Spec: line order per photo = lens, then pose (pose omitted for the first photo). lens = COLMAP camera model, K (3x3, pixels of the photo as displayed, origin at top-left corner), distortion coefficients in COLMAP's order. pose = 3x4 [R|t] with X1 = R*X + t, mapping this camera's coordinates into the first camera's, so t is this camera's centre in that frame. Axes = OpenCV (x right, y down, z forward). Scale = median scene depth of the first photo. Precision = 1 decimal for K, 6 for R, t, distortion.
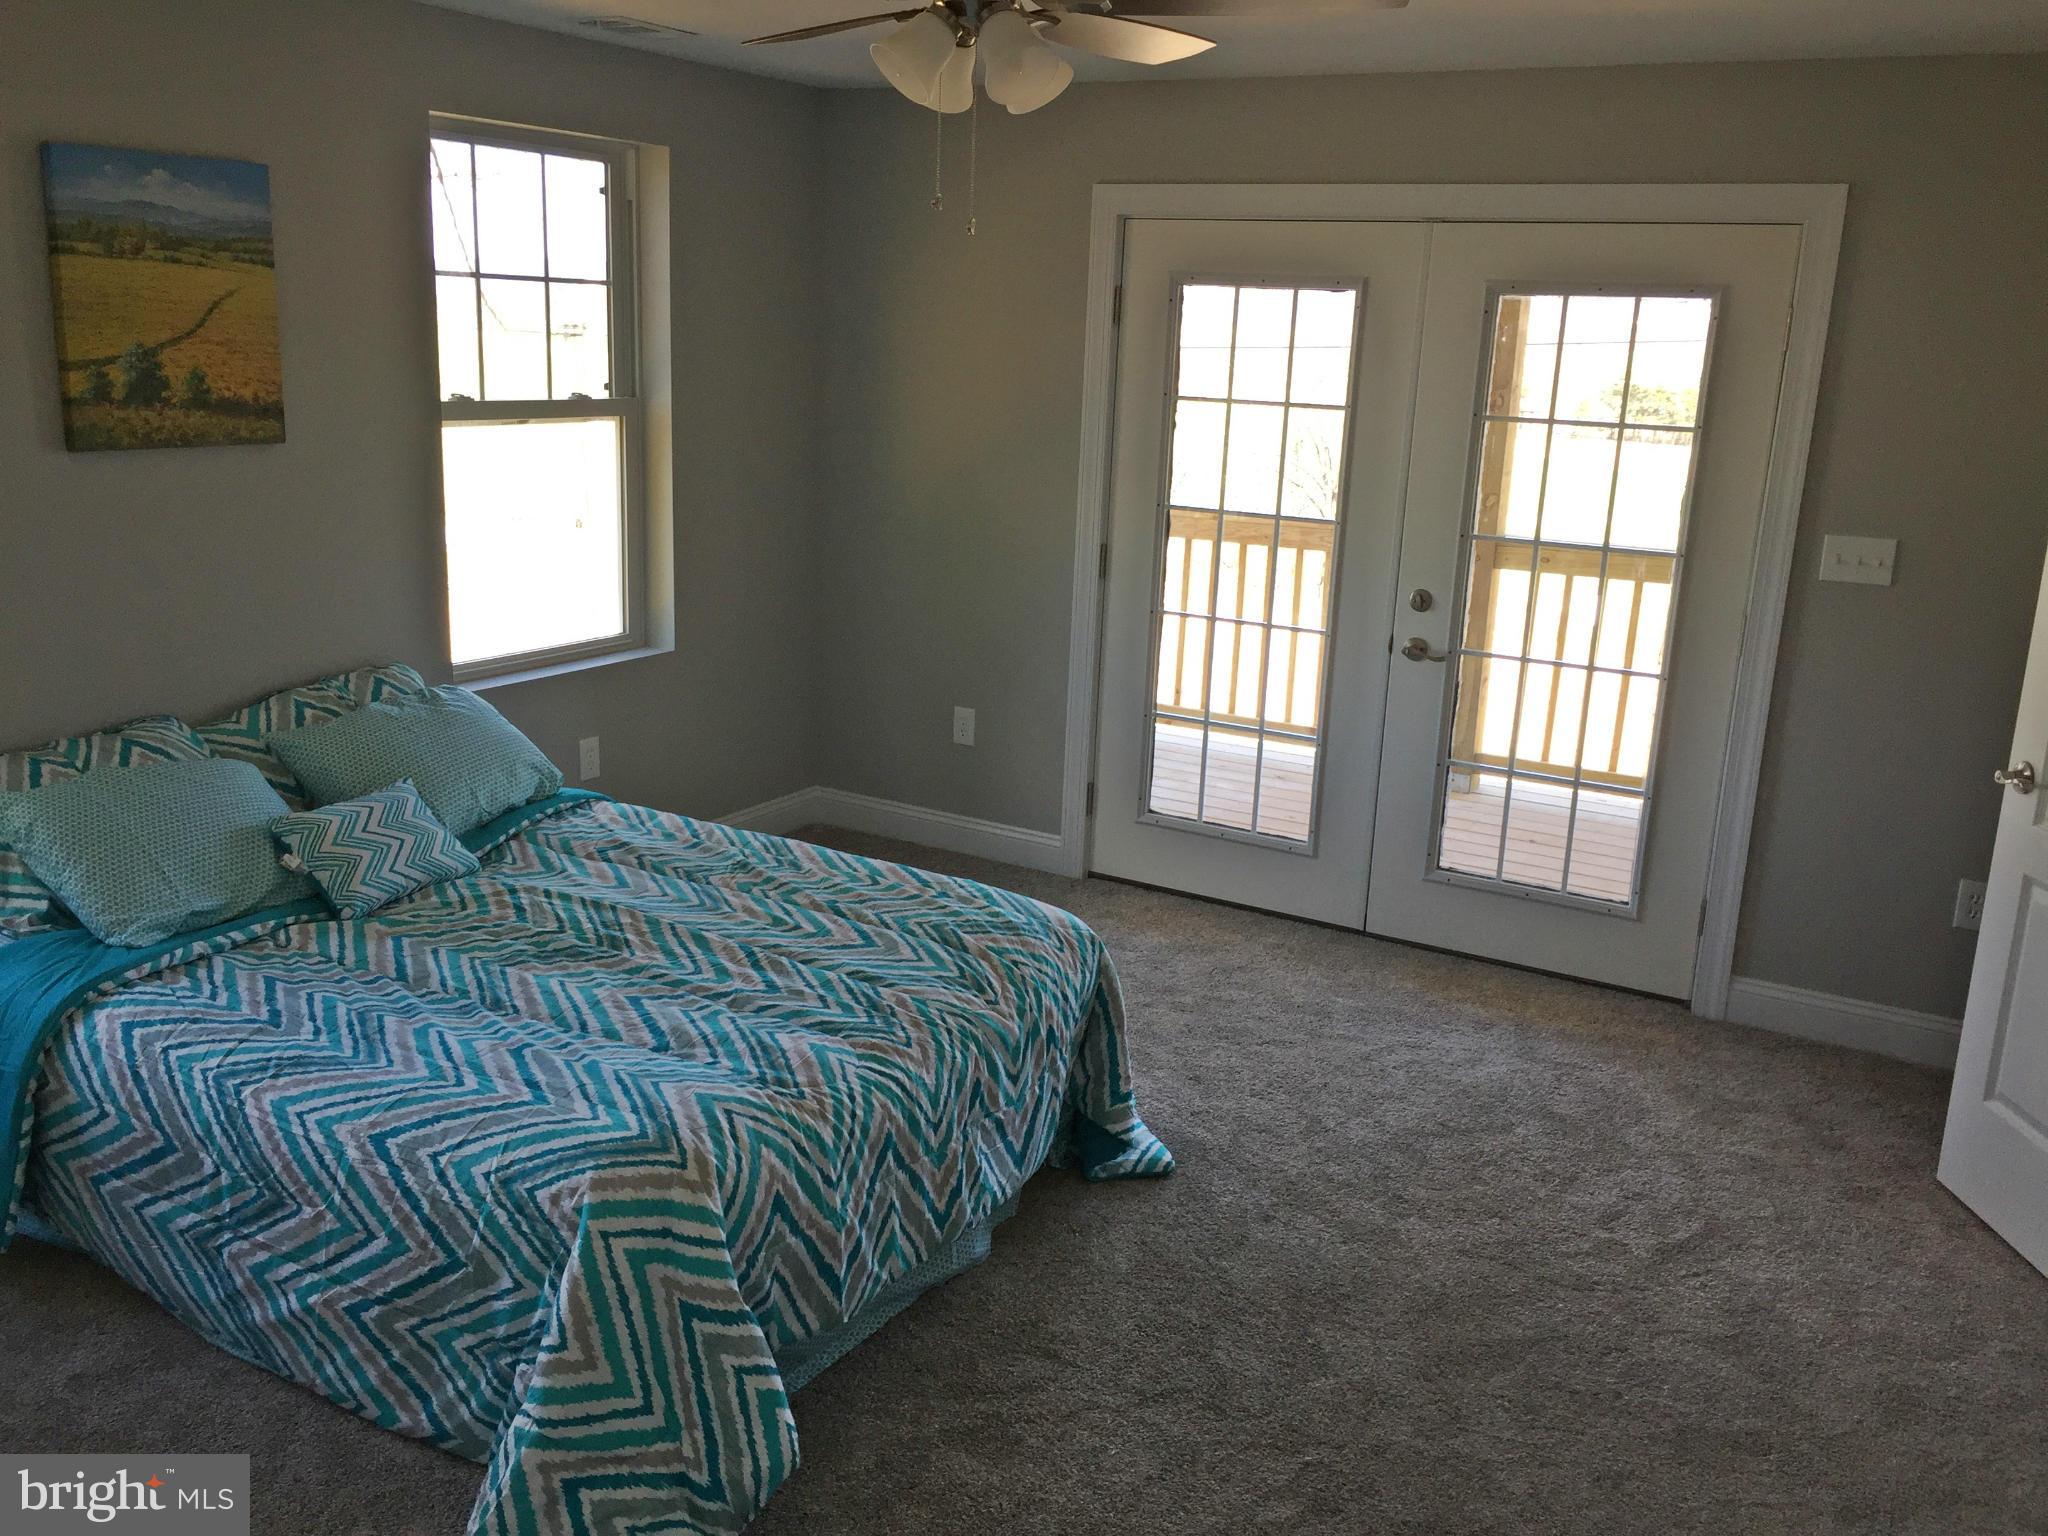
lens RADIAL K [[1756.0, 0, 1024.0], [0, 1756.0, 768.0], [0, 0, 1]] dist [0.084463, -0.120837]
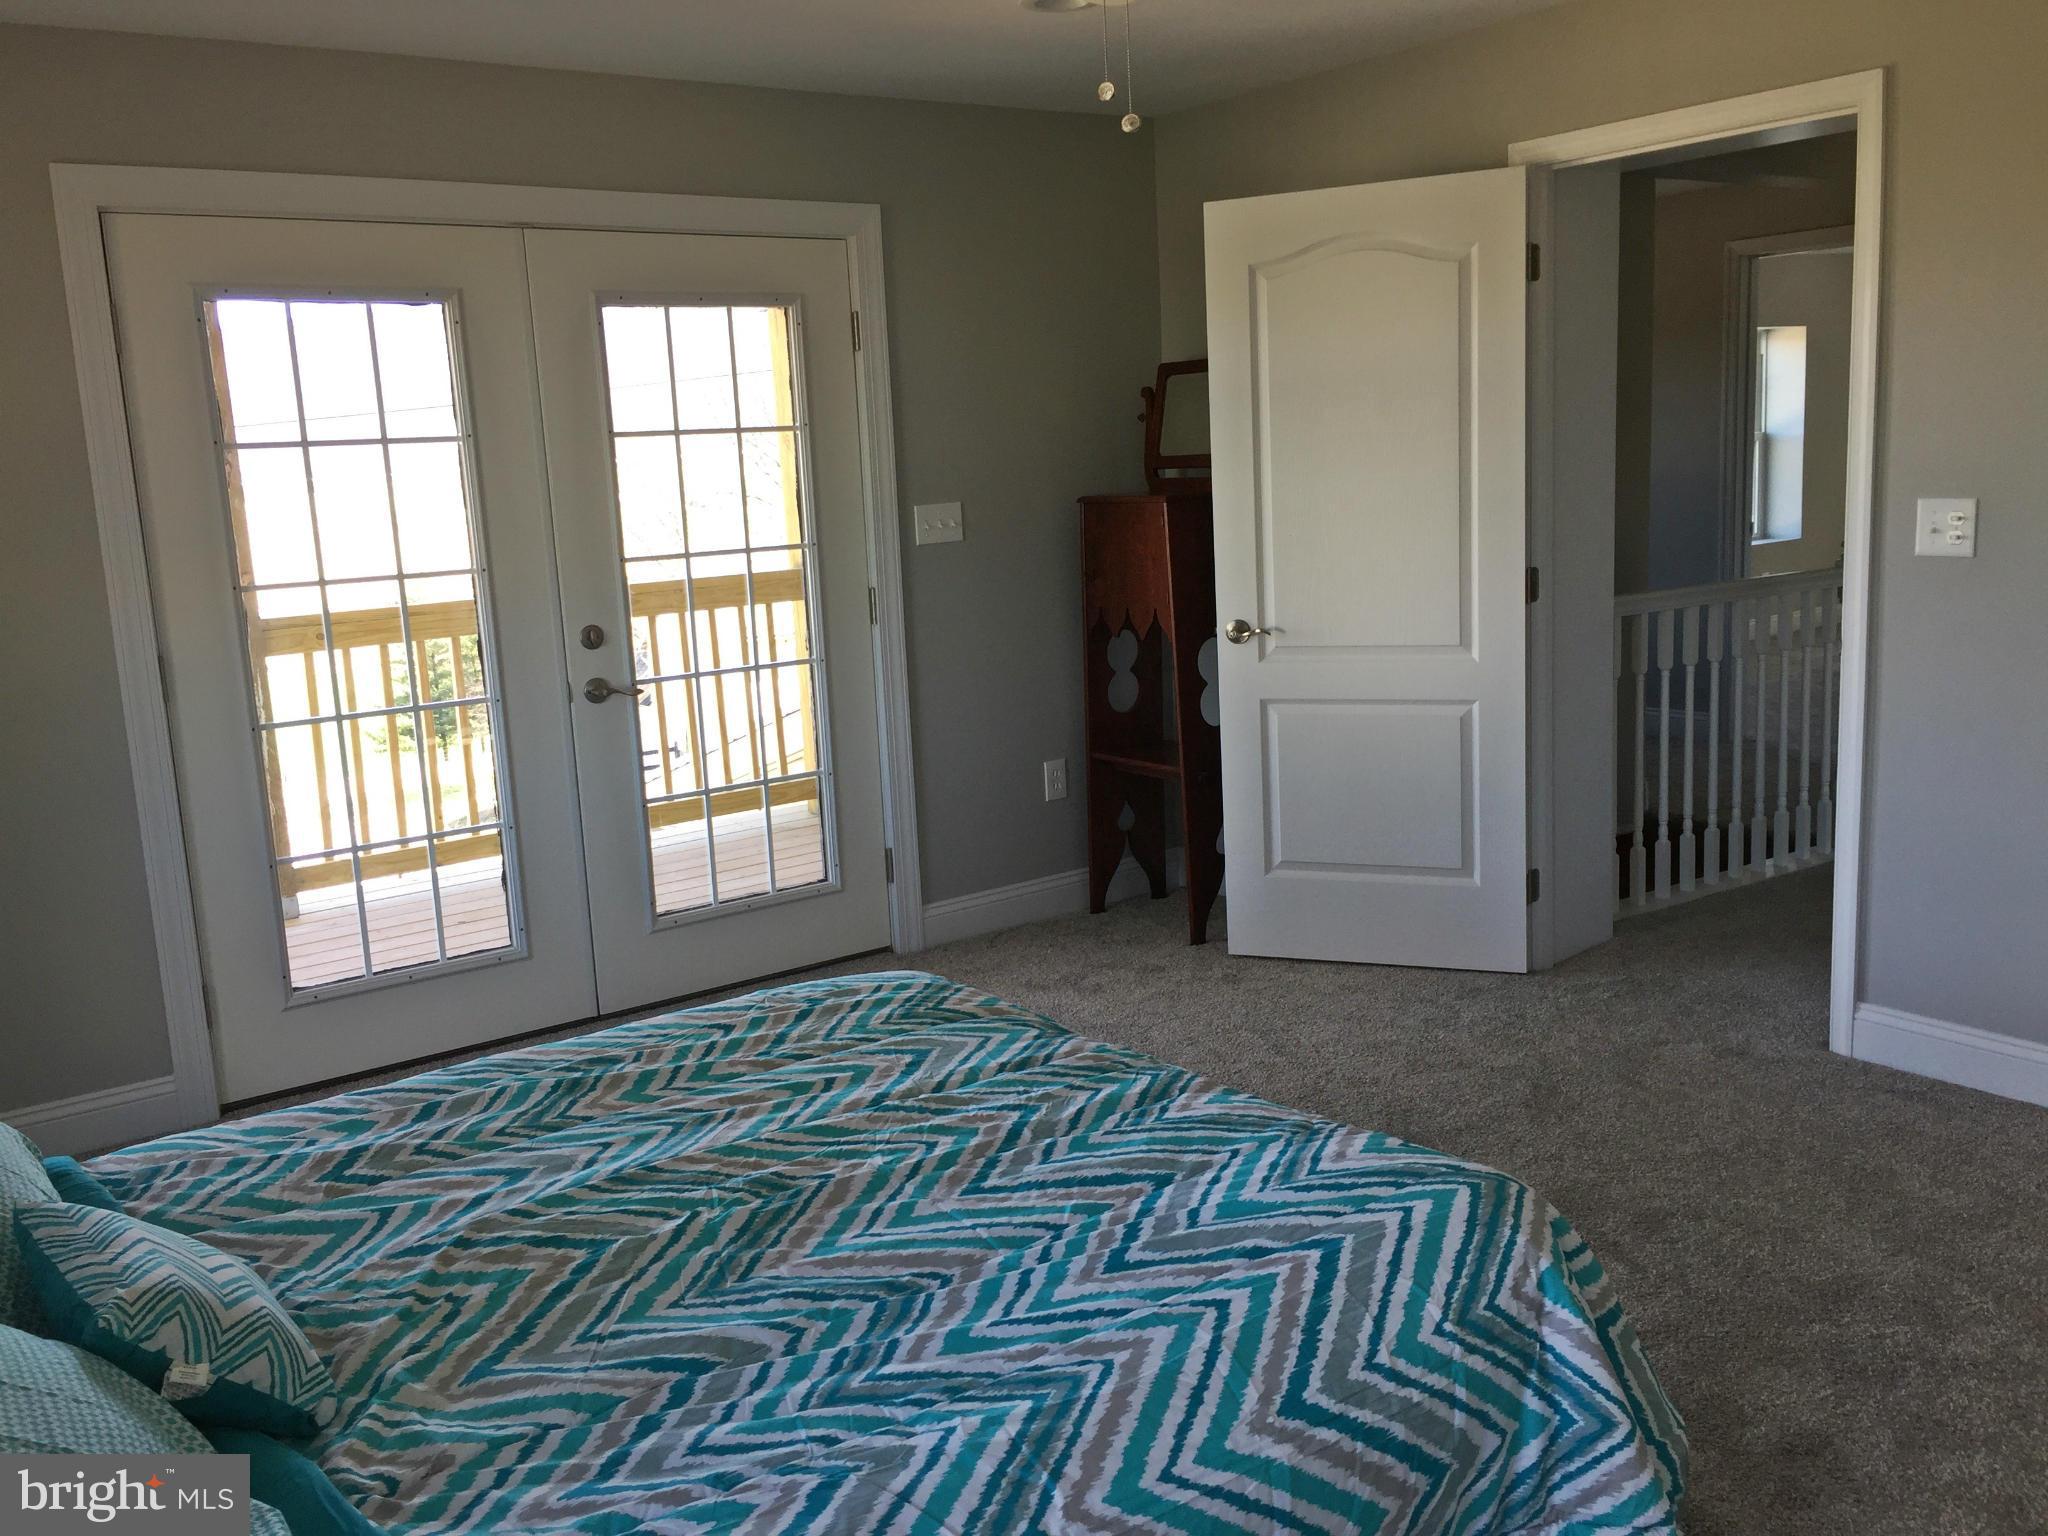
lens RADIAL K [[1756.0, 0, 1024.0], [0, 1756.0, 768.0], [0, 0, 1]] dist [0.084463, -0.120837]
pose [[0.405780, -0.225539, 0.885706, -0.712293], [0.293352, 0.949941, 0.107499, -0.087863], [-0.865614, 0.216203, 0.451630, 0.564679]]
